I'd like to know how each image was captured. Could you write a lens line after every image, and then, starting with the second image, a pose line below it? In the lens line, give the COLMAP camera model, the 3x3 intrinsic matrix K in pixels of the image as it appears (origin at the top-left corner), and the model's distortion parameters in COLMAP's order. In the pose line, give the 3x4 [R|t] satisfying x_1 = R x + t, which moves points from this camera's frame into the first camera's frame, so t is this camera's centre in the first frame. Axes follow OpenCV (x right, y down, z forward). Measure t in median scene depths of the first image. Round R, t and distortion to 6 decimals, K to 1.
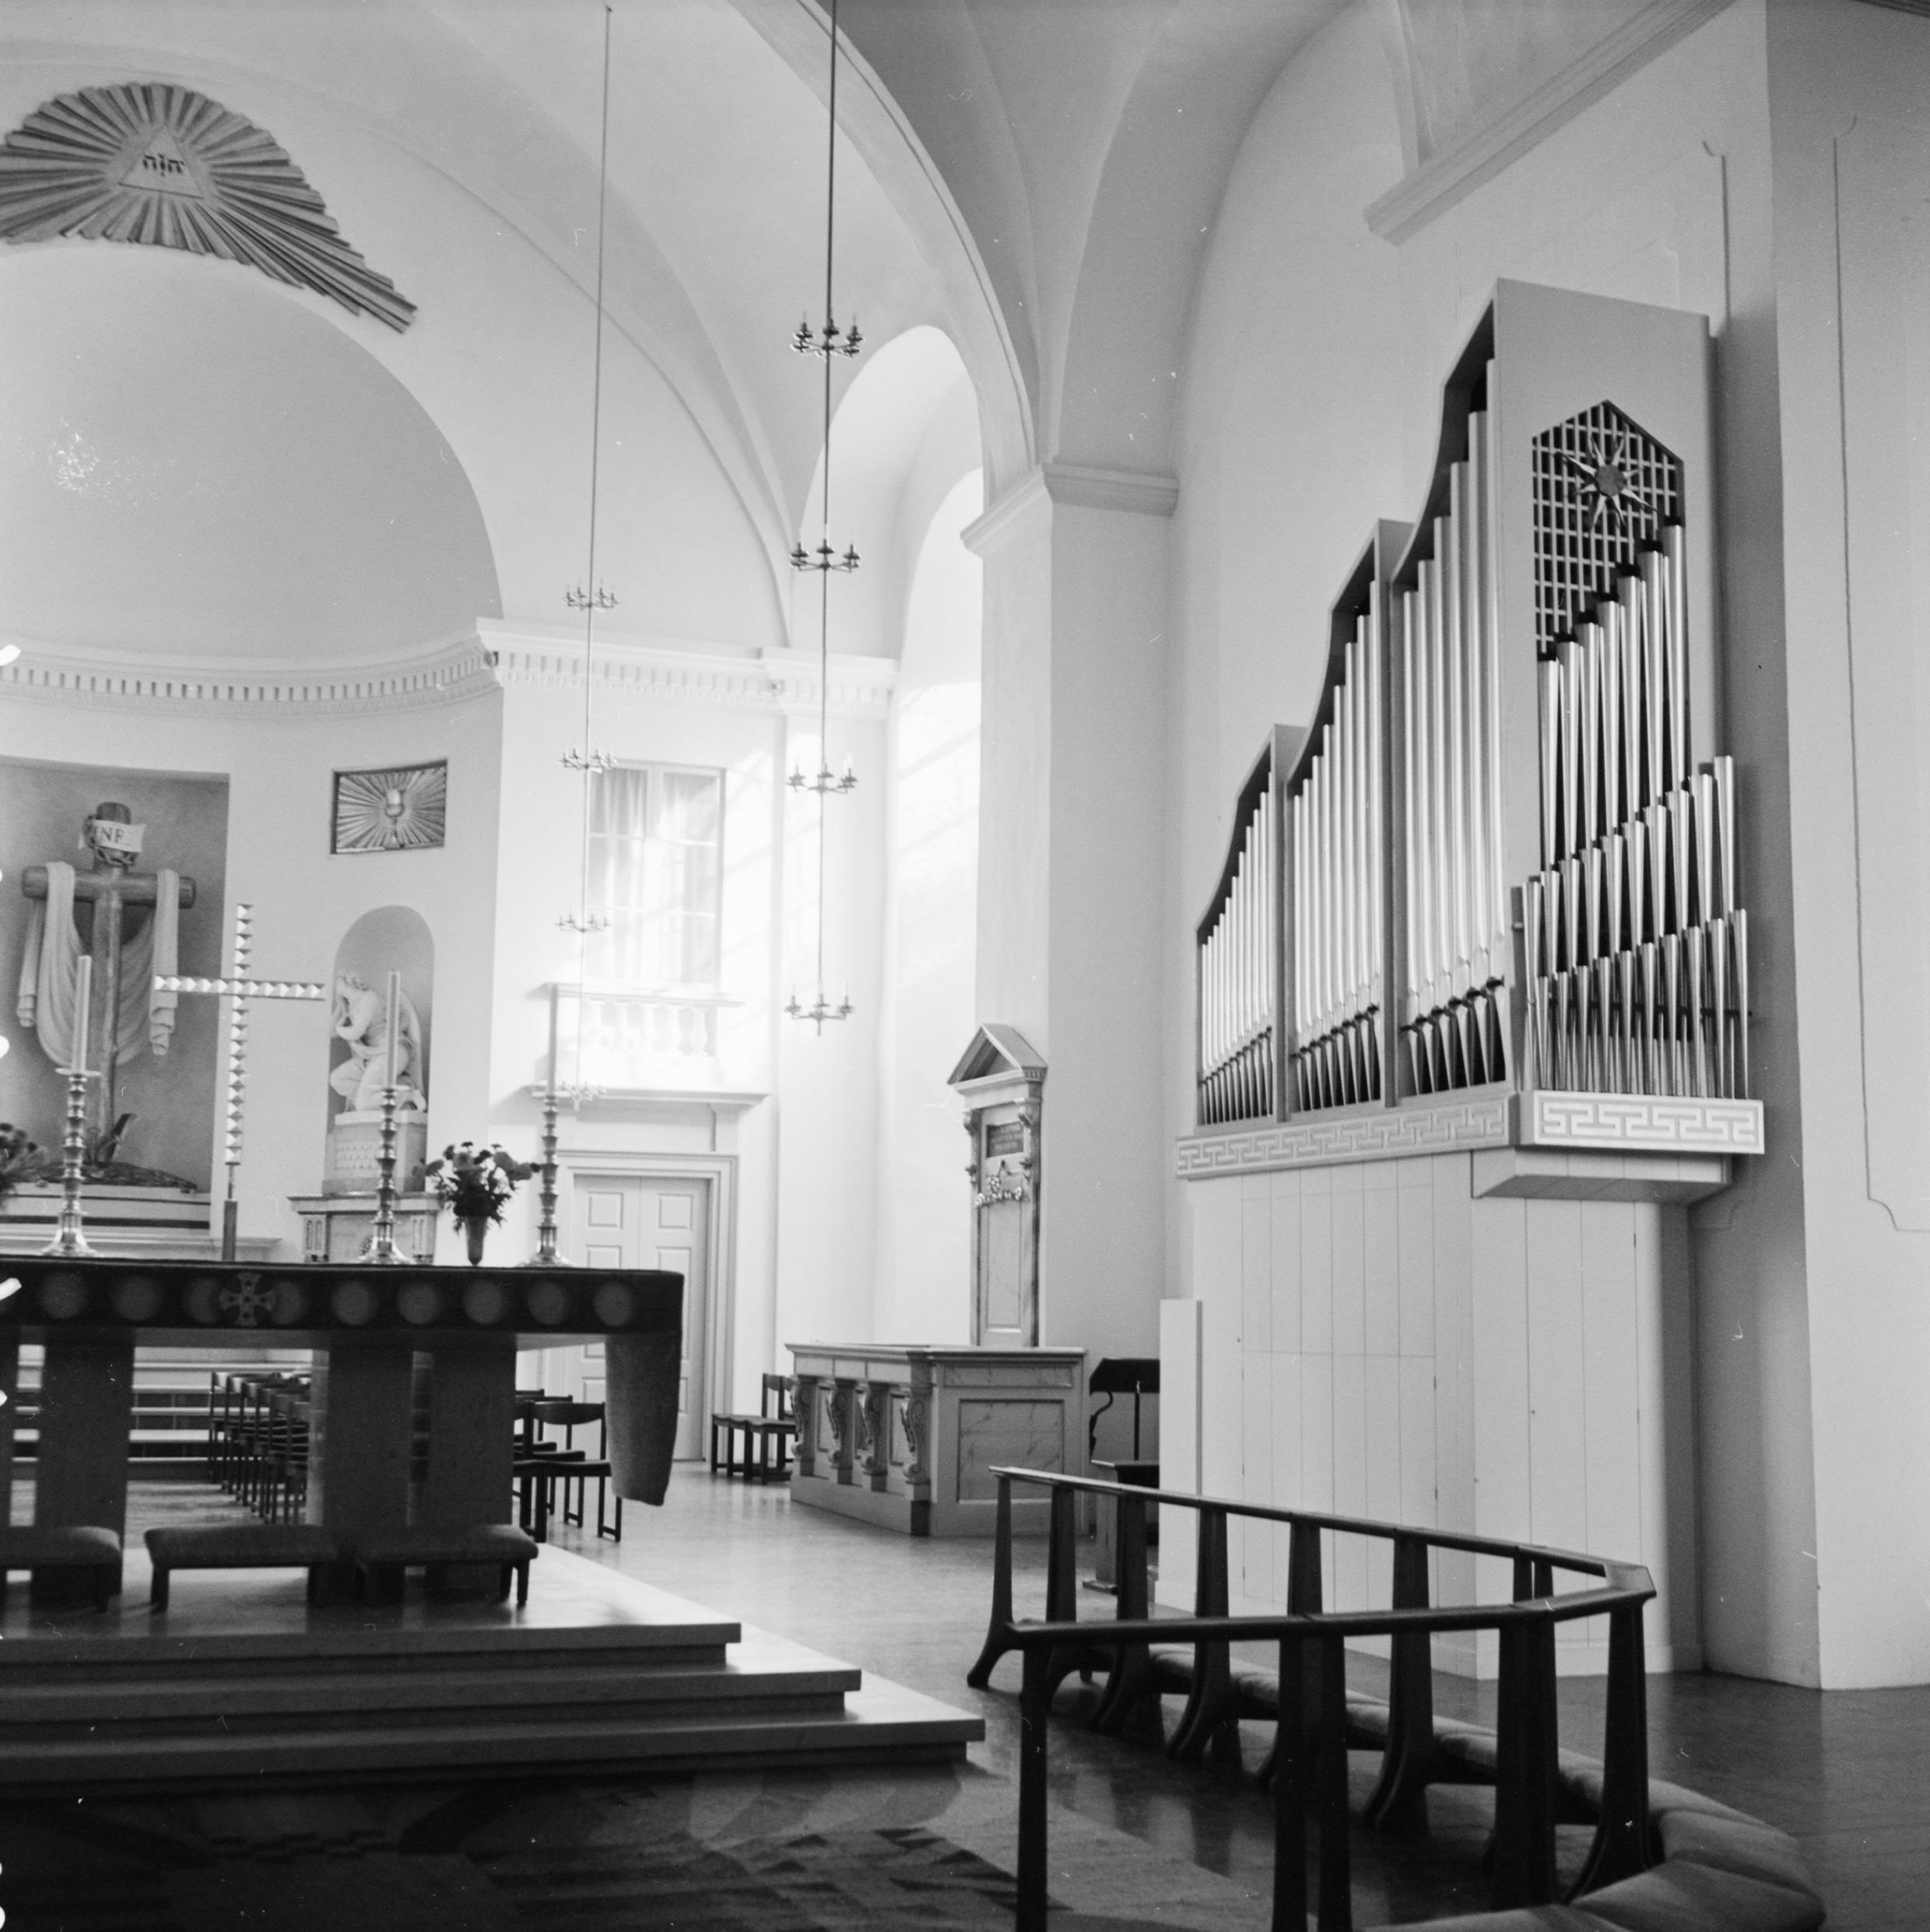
lens RADIAL K [[2692.6, 0, 966.3], [0, 2692.6, 971.6], [0, 0, 1]] dist [-0.035917, 0.092022]
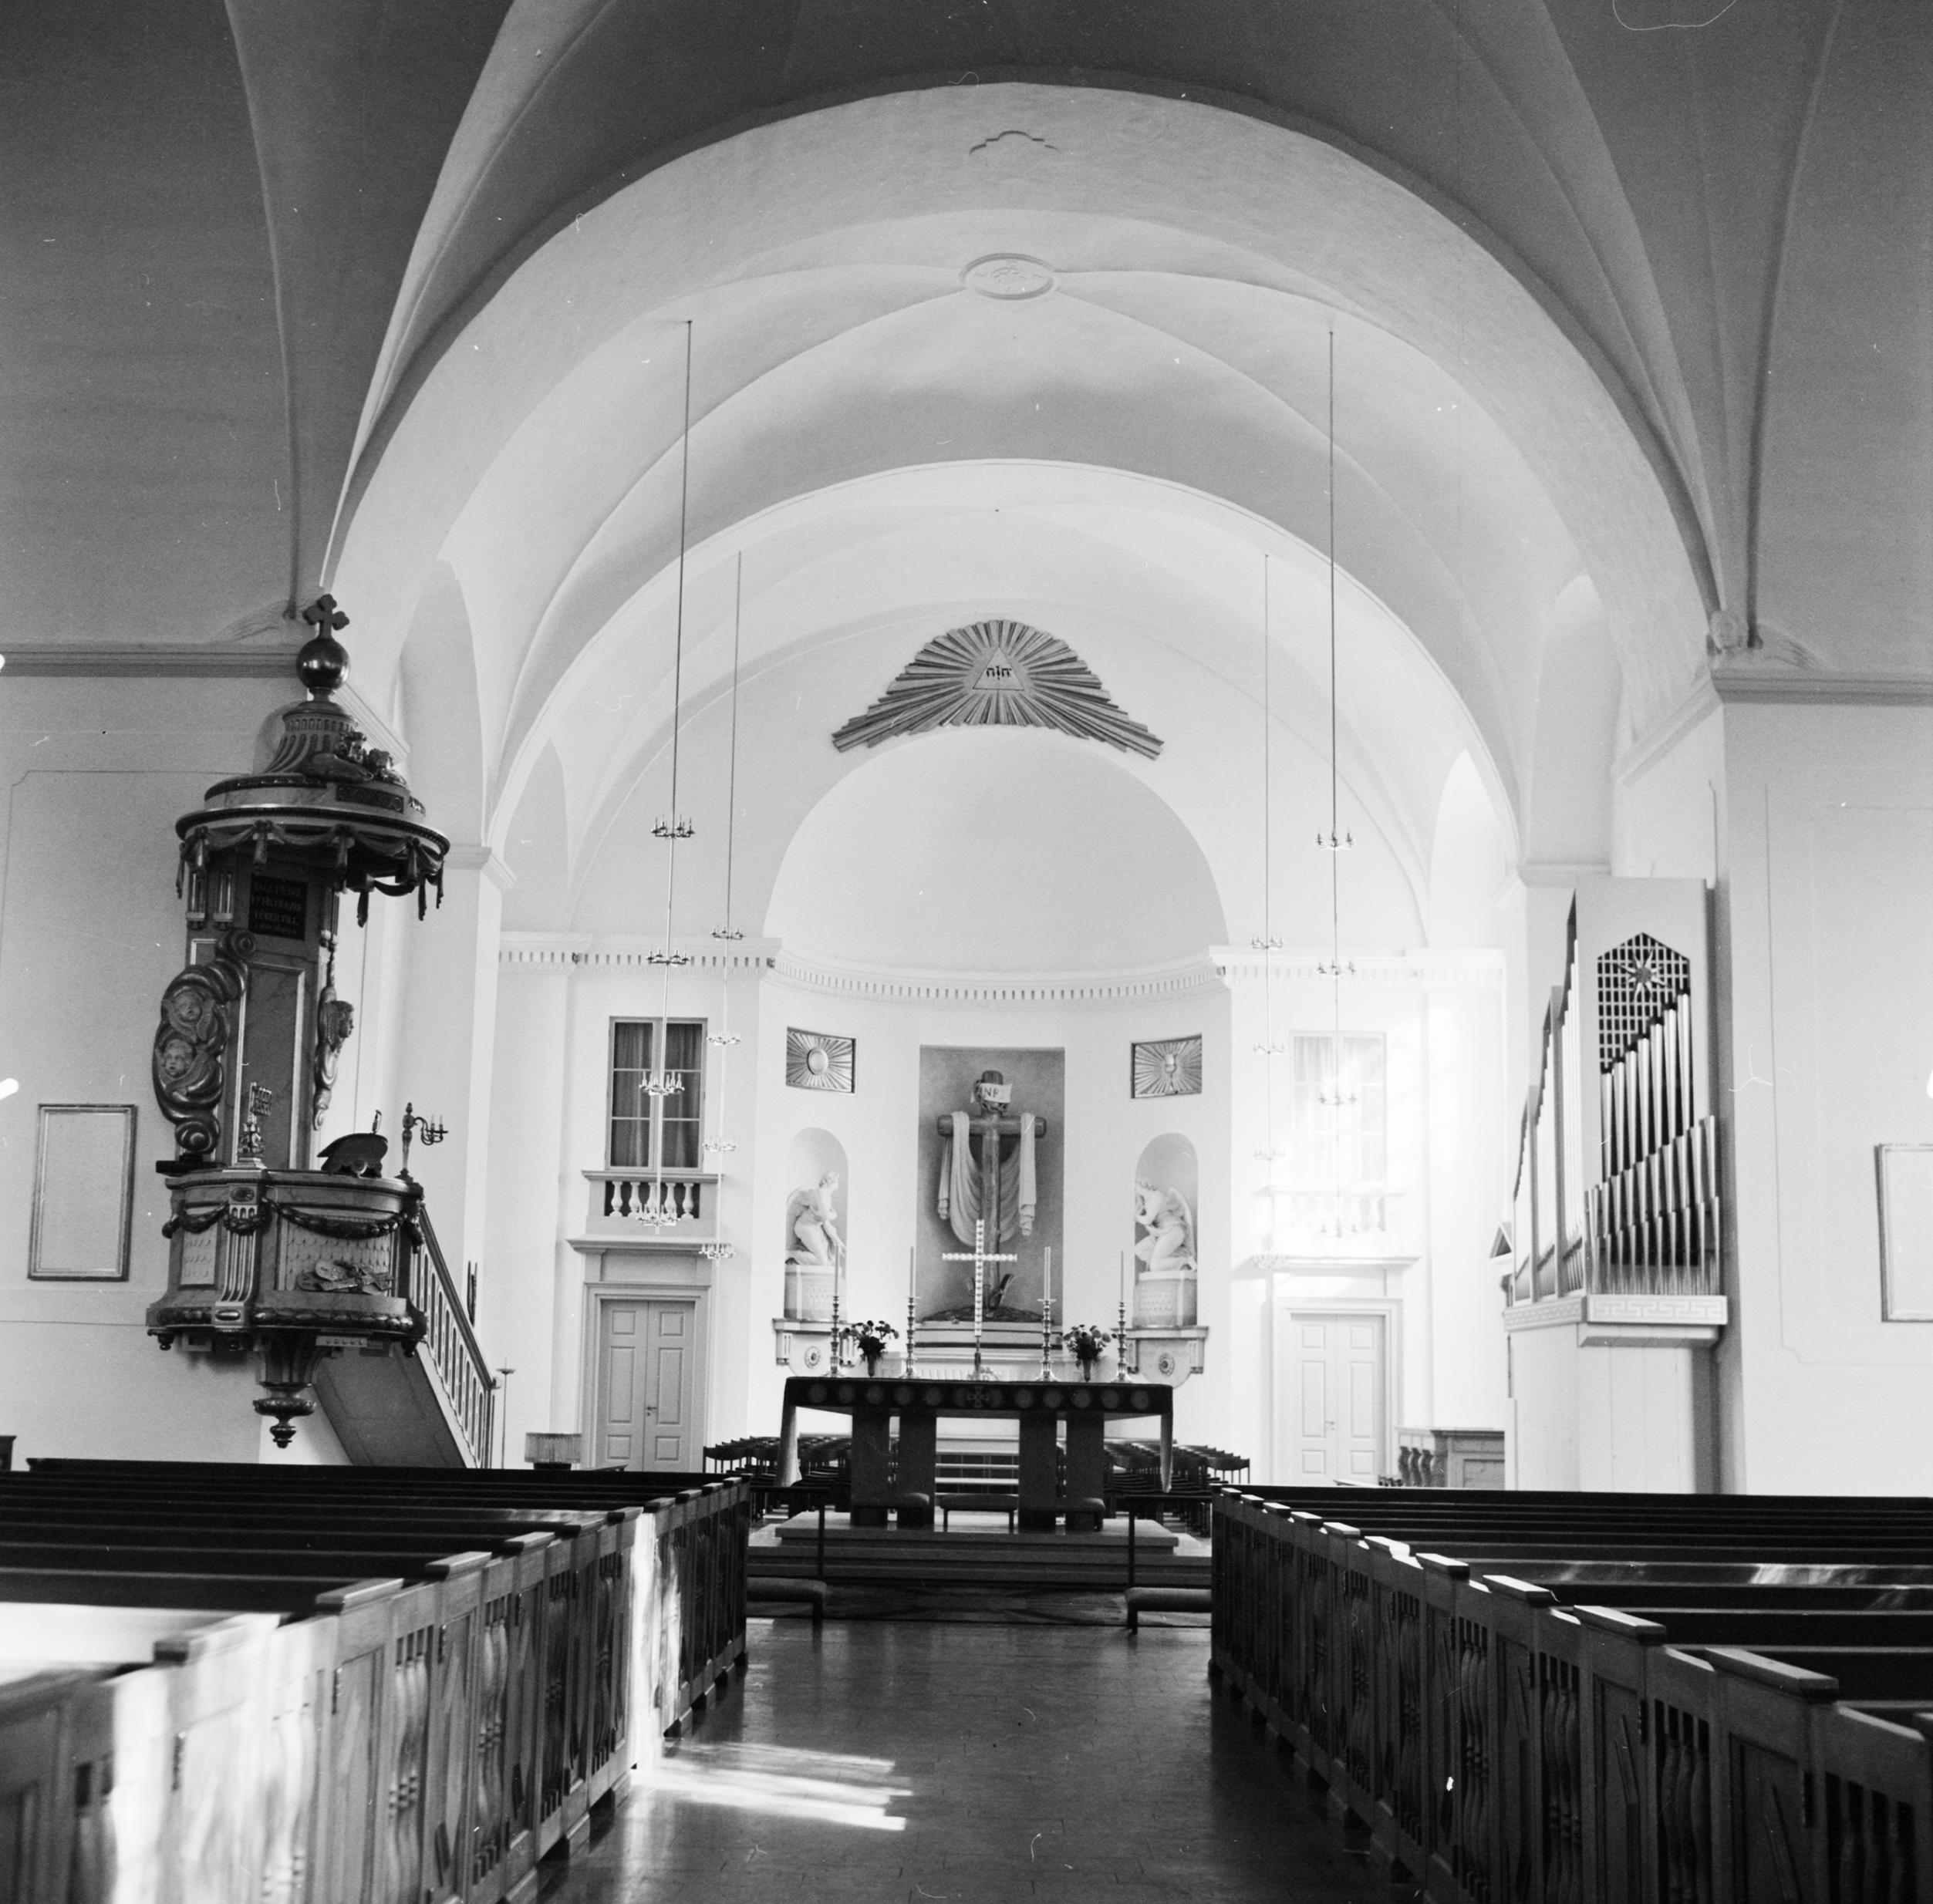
lens RADIAL K [[2530.2, 0, 966.3], [0, 2530.2, 1093.7], [0, 0, 1]] dist [-0.010453, -0.024673]
pose [[0.937357, -0.037808, -0.346312, 0.183235], [0.038561, 0.999245, -0.004718, -0.048292], [0.346229, -0.008931, 0.938108, -0.390086]]
